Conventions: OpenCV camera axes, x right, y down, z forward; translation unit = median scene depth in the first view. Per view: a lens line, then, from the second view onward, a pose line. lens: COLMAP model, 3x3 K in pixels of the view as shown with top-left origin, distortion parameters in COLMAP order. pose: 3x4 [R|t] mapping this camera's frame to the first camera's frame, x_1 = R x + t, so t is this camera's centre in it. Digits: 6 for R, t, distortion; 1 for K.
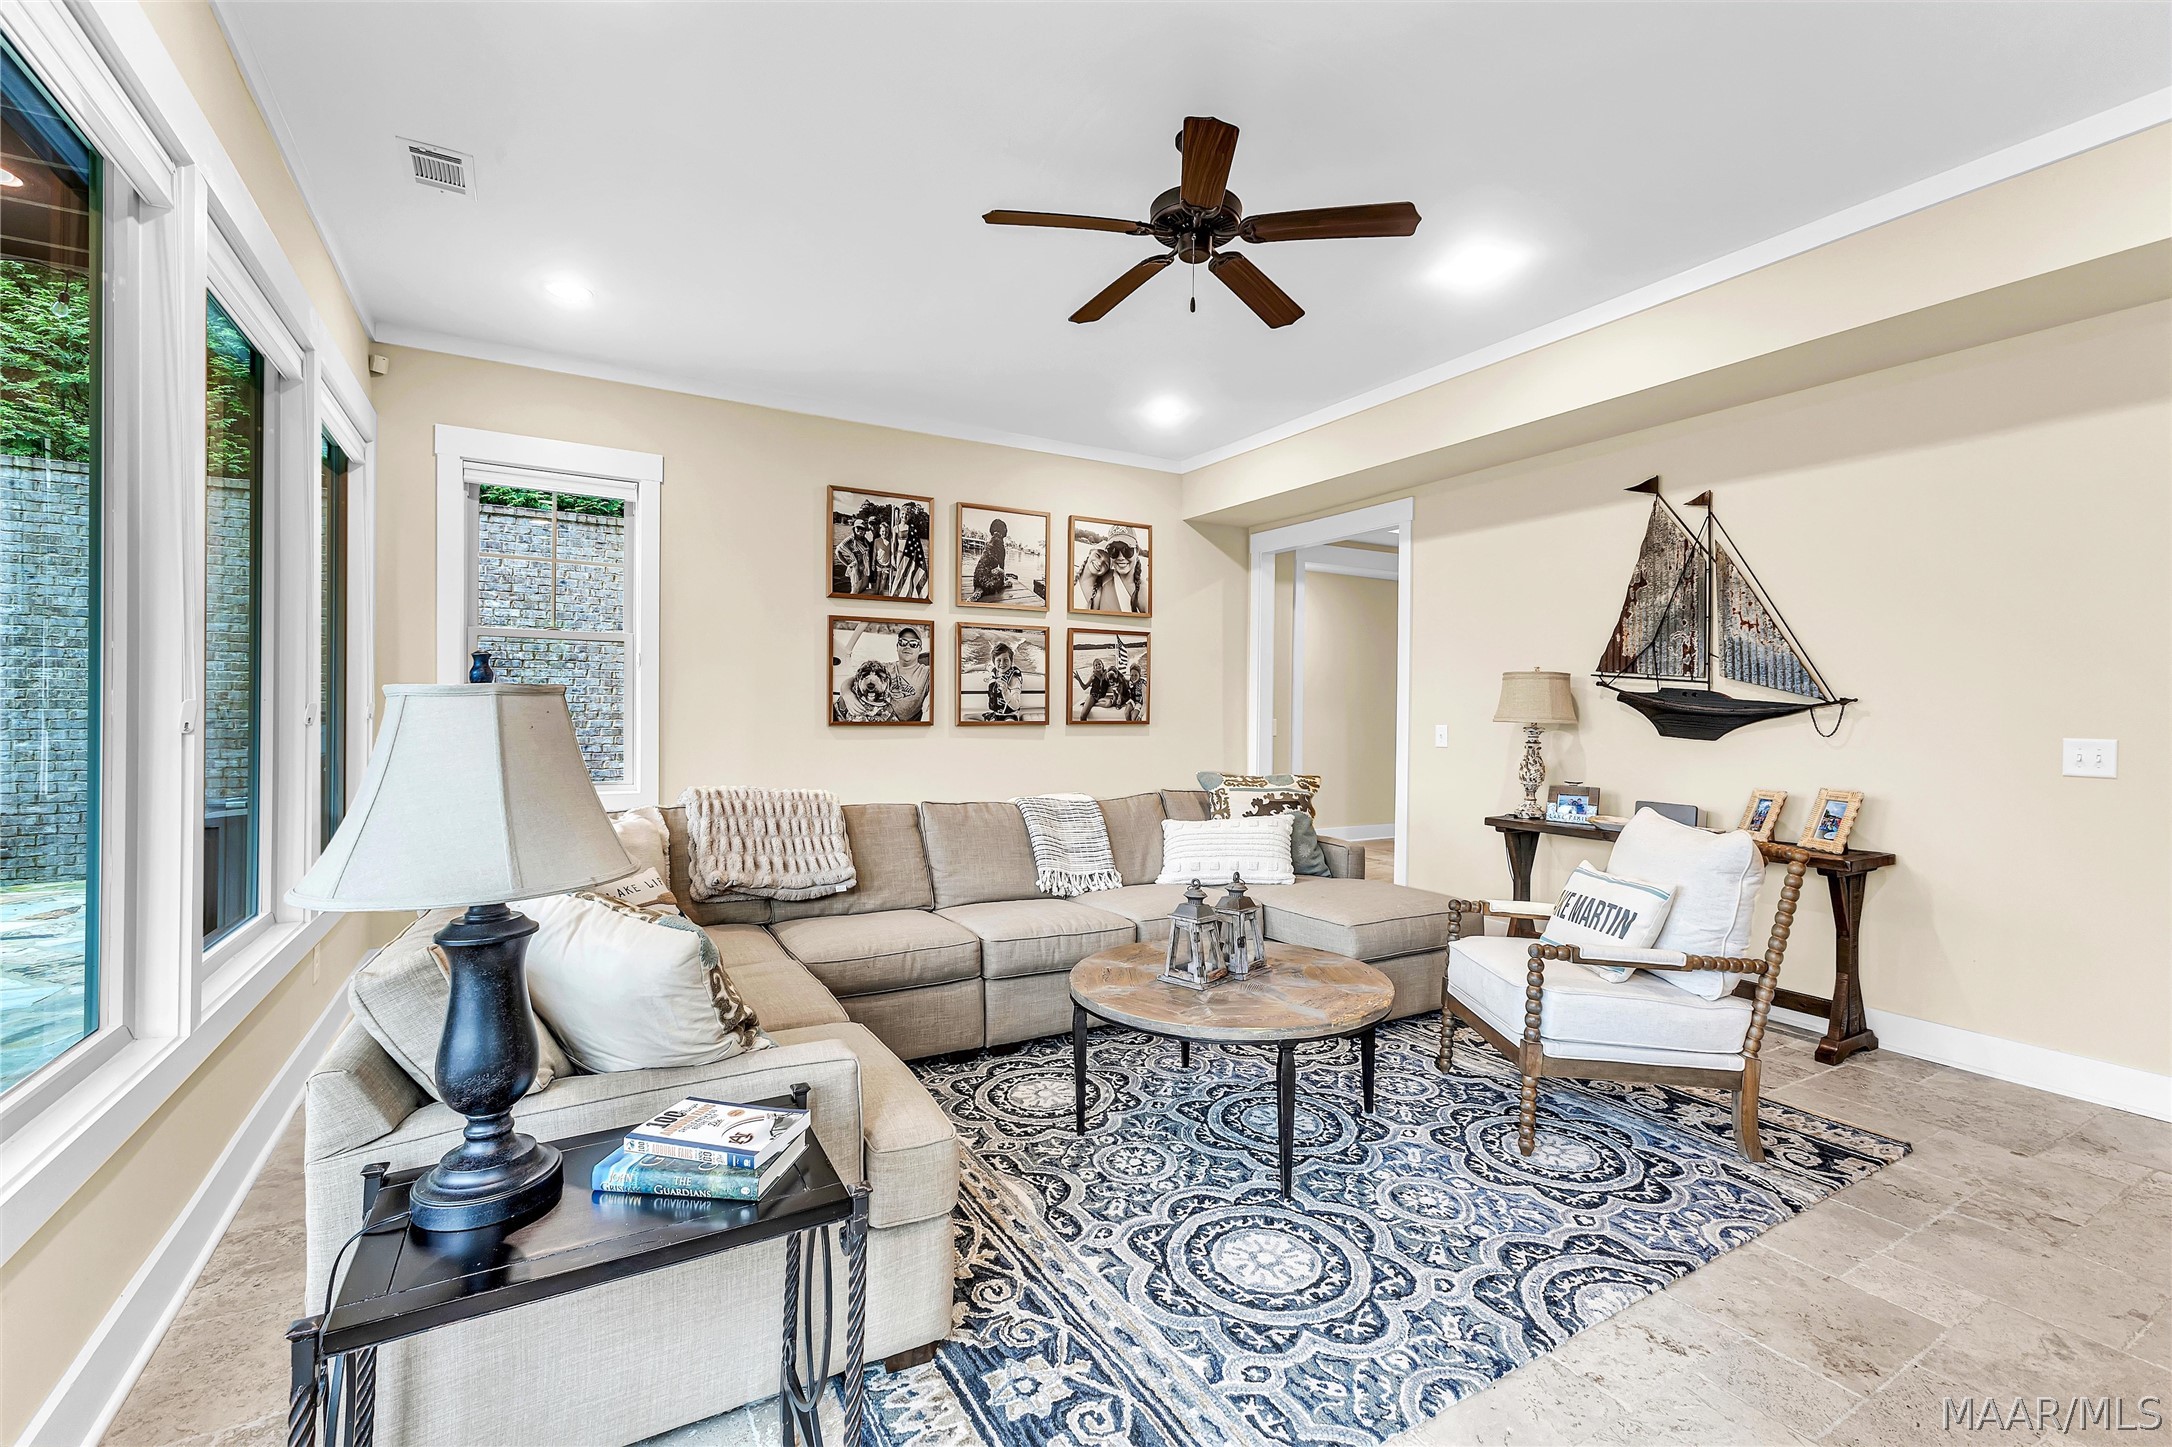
lens RADIAL K [[941.6, 0, 1100.0], [0, 941.6, 717.3], [0, 0, 1]] dist [0.014752, -0.004997]
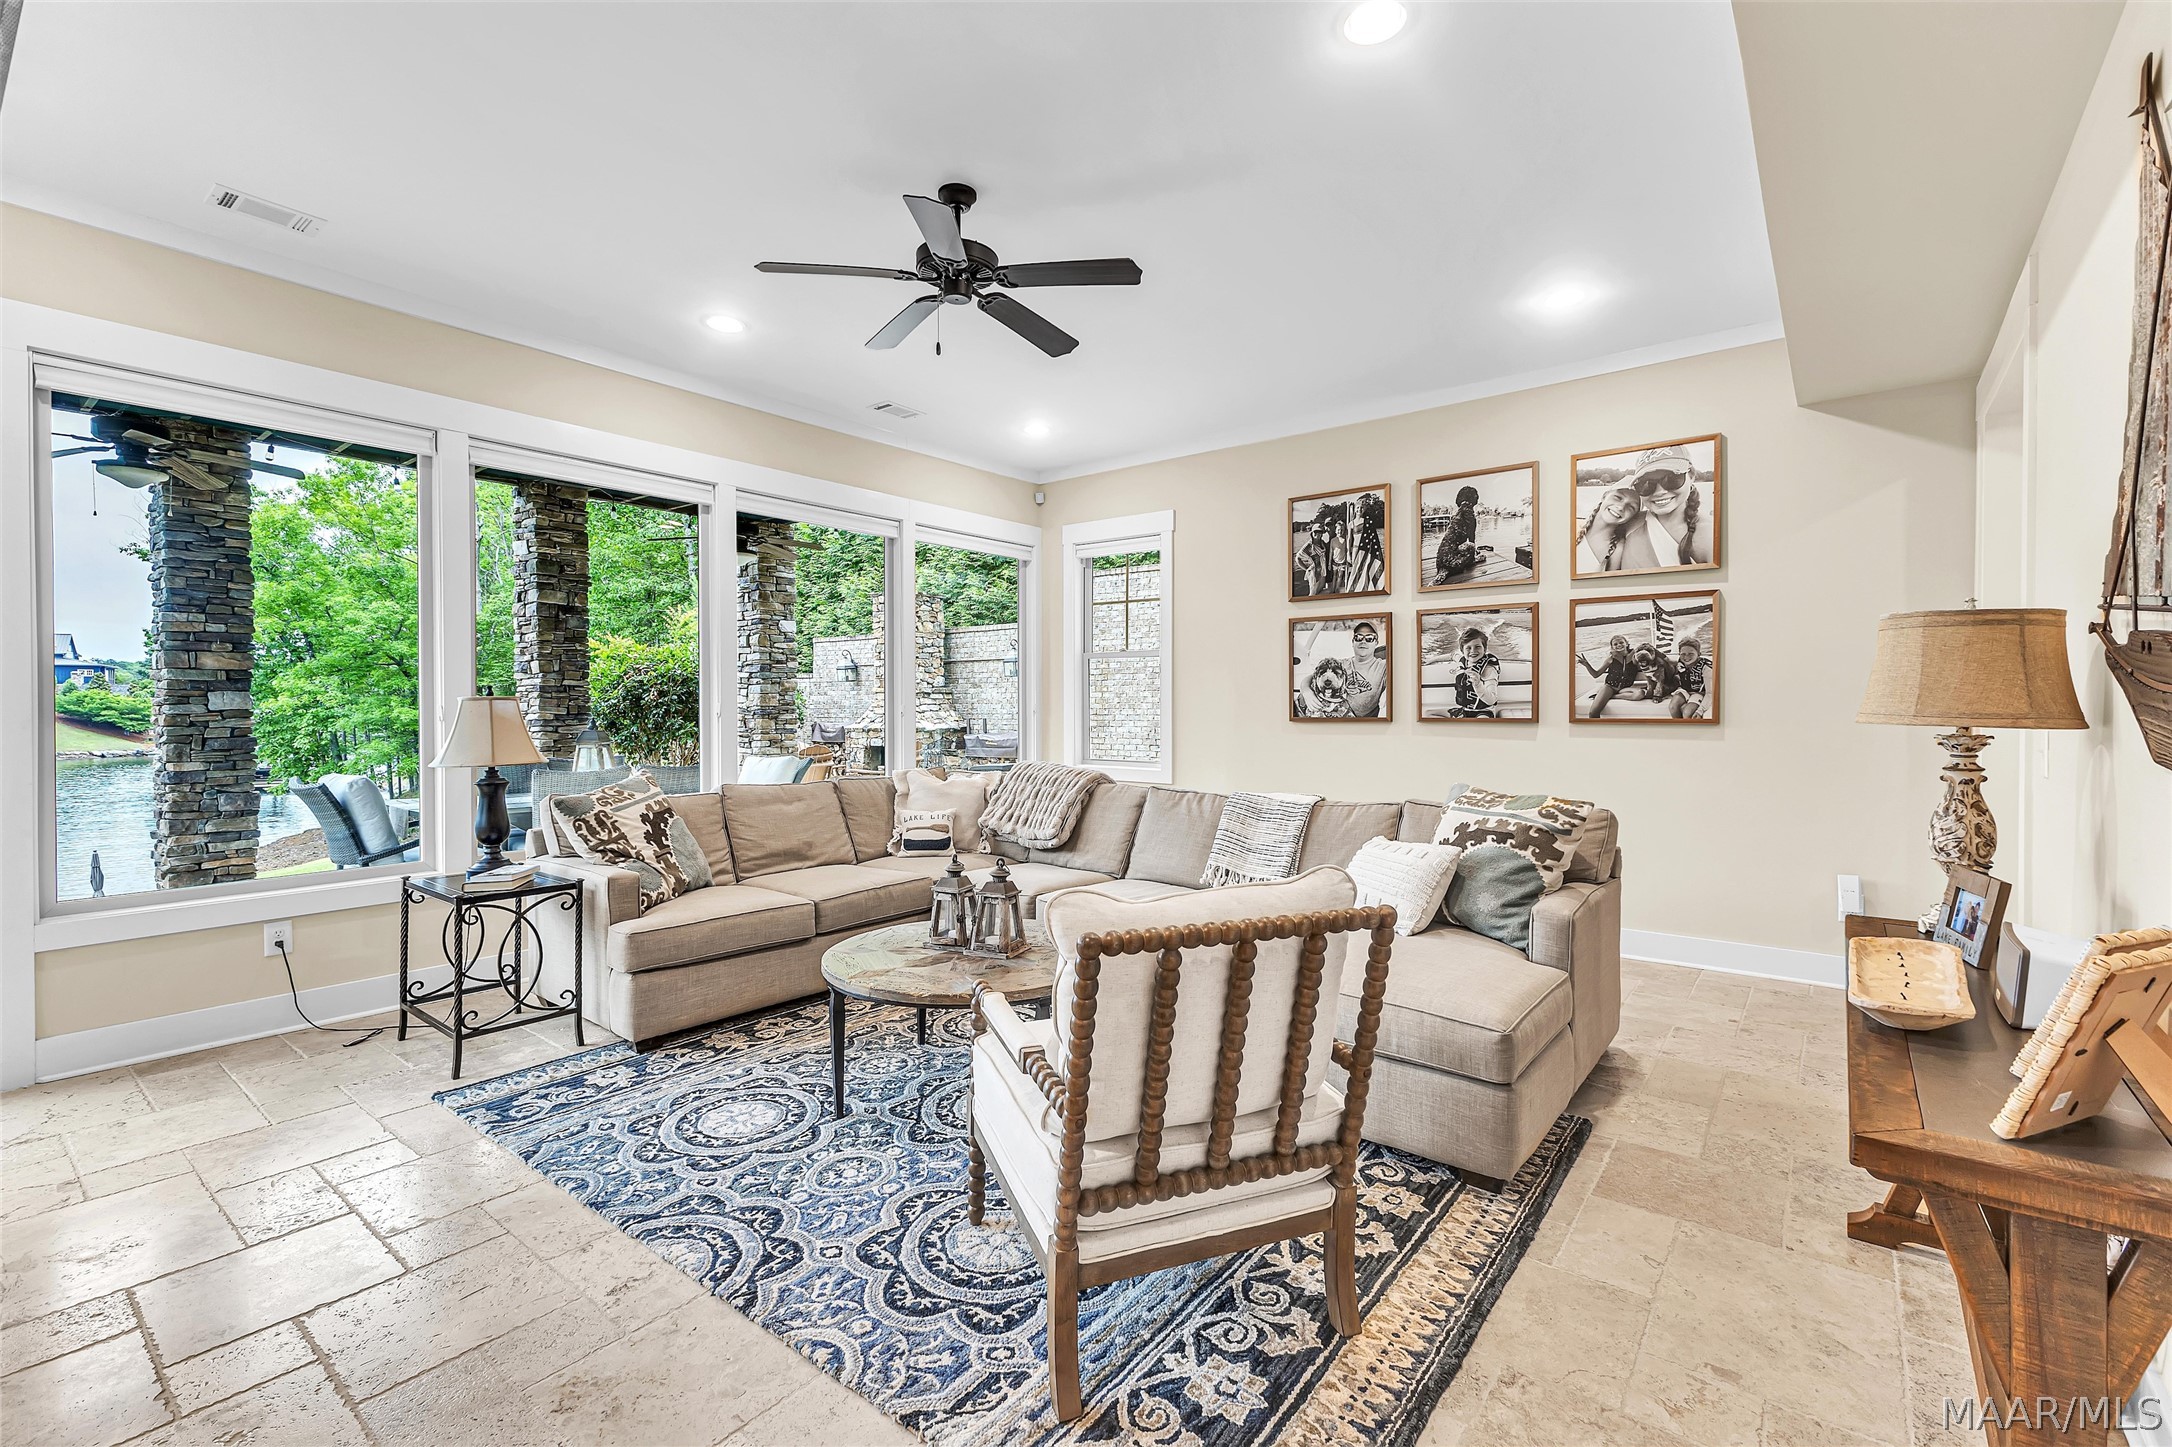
lens RADIAL K [[941.6, 0, 1088.8], [0, 941.6, 720.0], [0, 0, 1]] dist [0.014752, -0.004997]
pose [[0.359890, 0.008026, -0.932960, 0.609475], [-0.003631, 0.999967, 0.007202, 0.001003], [0.932988, 0.000796, 0.359907, 0.375662]]
